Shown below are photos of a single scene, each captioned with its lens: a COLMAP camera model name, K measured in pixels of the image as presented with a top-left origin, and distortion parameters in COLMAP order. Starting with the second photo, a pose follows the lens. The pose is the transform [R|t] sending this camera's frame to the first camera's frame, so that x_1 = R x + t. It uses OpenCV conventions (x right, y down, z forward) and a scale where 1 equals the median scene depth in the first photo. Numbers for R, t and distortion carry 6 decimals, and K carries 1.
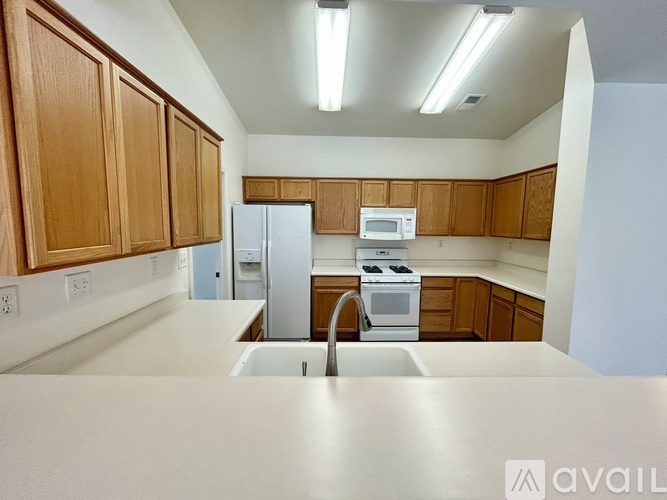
lens RADIAL K [[268.1, 0, 333.4], [0, 268.1, 247.0], [0, 0, 1]] dist [0.002813, 0.000366]
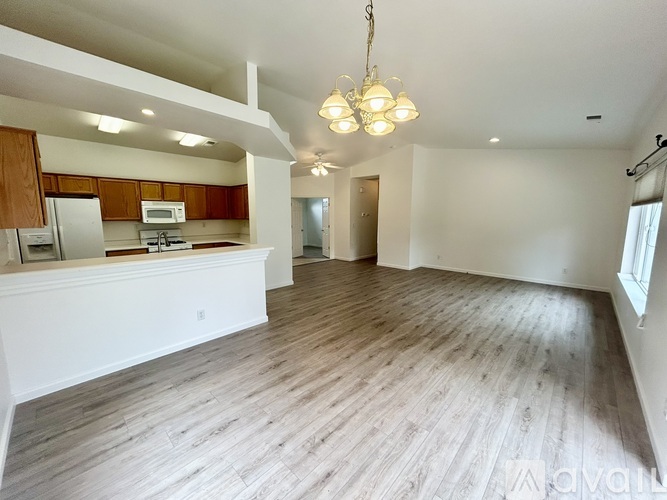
lens RADIAL K [[268.1, 0, 331.9], [0, 268.1, 248.6], [0, 0, 1]] dist [0.002813, 0.000366]
pose [[0.700904, -0.105193, 0.705456, -0.217417], [0.081169, 0.994403, 0.067633, 0.088000], [-0.708622, 0.009857, 0.705519, -0.703999]]
